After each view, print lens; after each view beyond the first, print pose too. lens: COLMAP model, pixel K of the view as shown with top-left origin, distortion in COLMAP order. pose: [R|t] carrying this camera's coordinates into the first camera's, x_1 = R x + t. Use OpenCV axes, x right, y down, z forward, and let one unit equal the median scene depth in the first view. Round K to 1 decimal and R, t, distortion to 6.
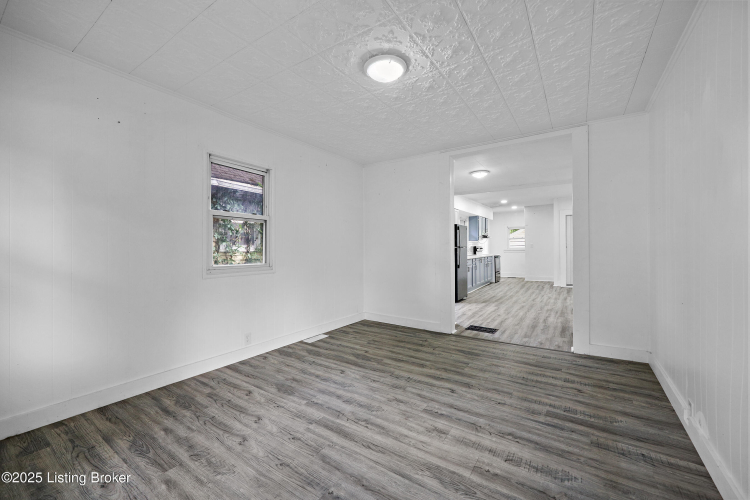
lens RADIAL K [[303.9, 0, 385.2], [0, 303.9, 247.0], [0, 0, 1]] dist [-0.003819, 0.001219]
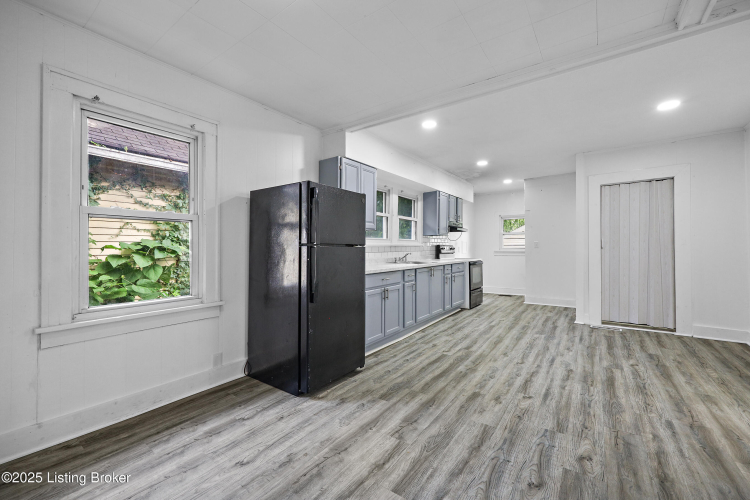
lens RADIAL K [[303.9, 0, 376.9], [0, 303.9, 242.1], [0, 0, 1]] dist [-0.003819, 0.001219]
pose [[0.998060, 0.017796, -0.059667, 0.214963], [-0.018437, 0.999778, -0.010207, 0.000158], [0.059472, 0.011287, 0.998166, 0.406357]]
